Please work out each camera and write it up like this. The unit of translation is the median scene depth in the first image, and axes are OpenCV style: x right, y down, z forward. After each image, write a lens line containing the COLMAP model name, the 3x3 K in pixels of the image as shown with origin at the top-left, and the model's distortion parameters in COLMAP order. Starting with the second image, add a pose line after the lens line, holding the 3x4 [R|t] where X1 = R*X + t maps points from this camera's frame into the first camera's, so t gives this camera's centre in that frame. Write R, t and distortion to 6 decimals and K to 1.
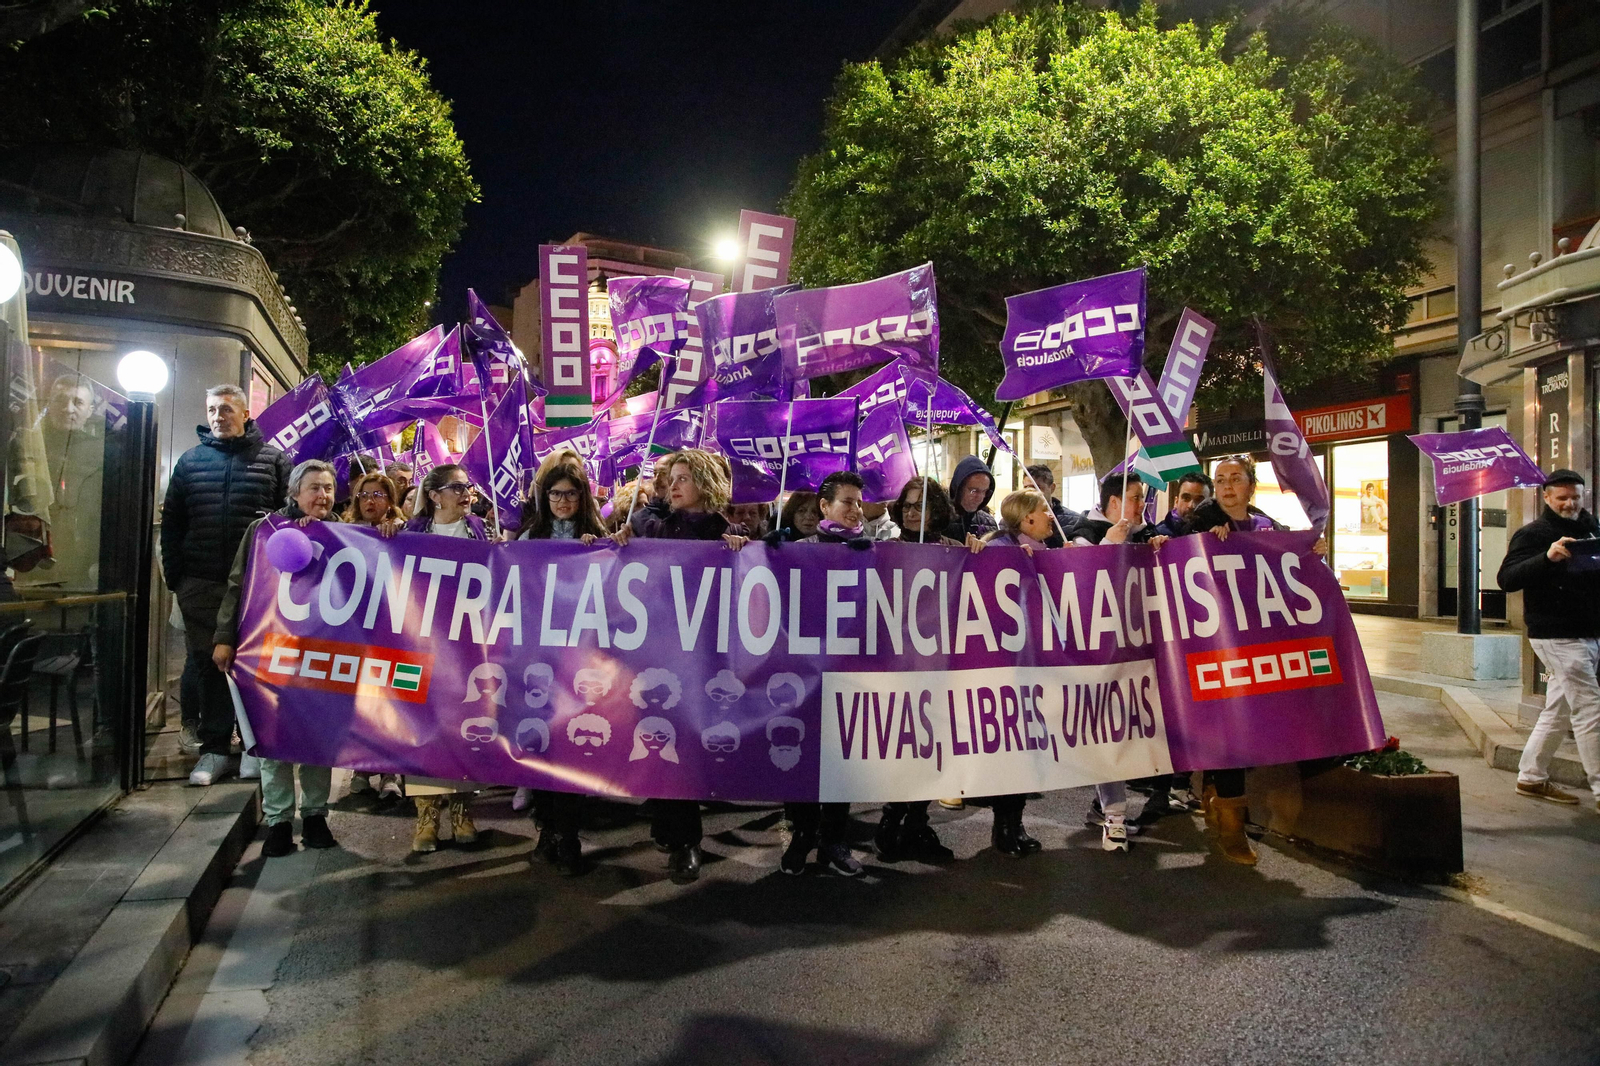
lens RADIAL K [[1127.7, 0, 800.0], [0, 1127.7, 533.0], [0, 0, 1]] dist [-0.130550, 0.112471]
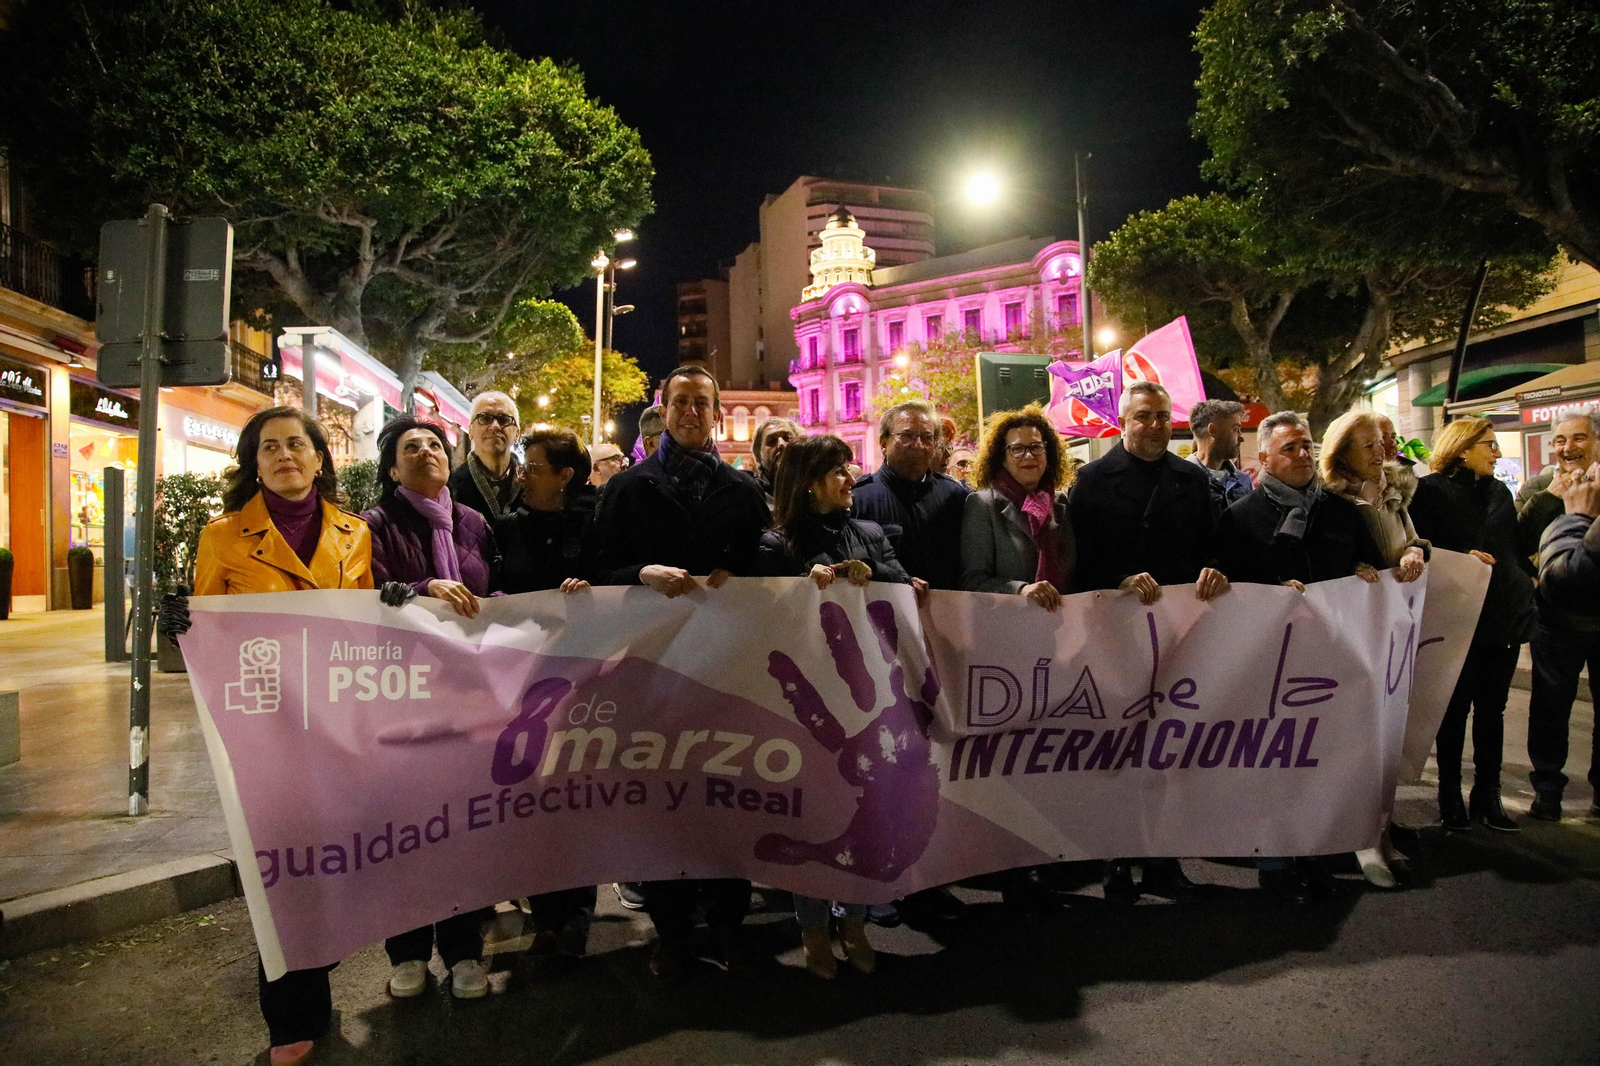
lens RADIAL K [[1113.5, 0, 792.5], [0, 1113.5, 528.3], [0, 0, 1]] dist [-0.124543, 0.097476]
pose [[0.979374, -0.052088, -0.195225, -0.542269], [0.053646, 0.998556, 0.002695, -0.014878], [0.194803, -0.013112, 0.980755, 1.620823]]
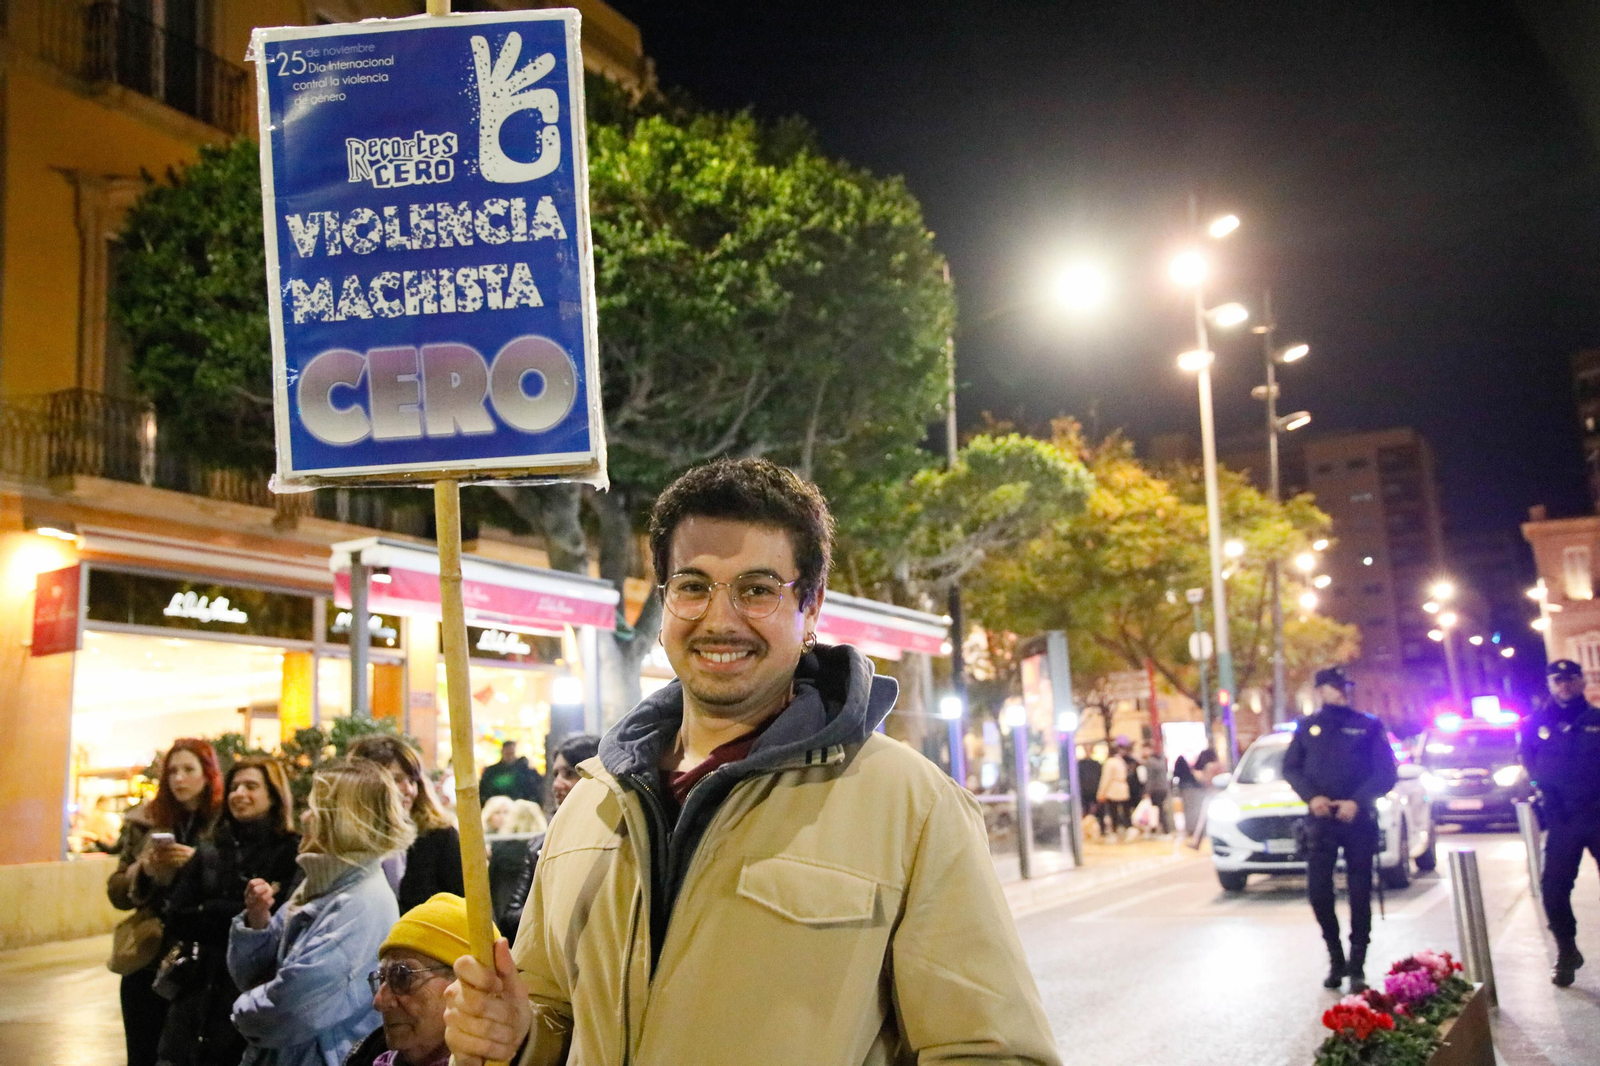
lens RADIAL K [[1528.5, 0, 800.1], [0, 1528.5, 563.8], [0, 0, 1]] dist [0.057196, 0.000654]
pose [[0.681899, -0.171089, -0.711156, -0.234910], [0.082460, 0.984043, -0.157672, -0.010417], [0.726784, 0.048874, 0.685125, 1.951275]]
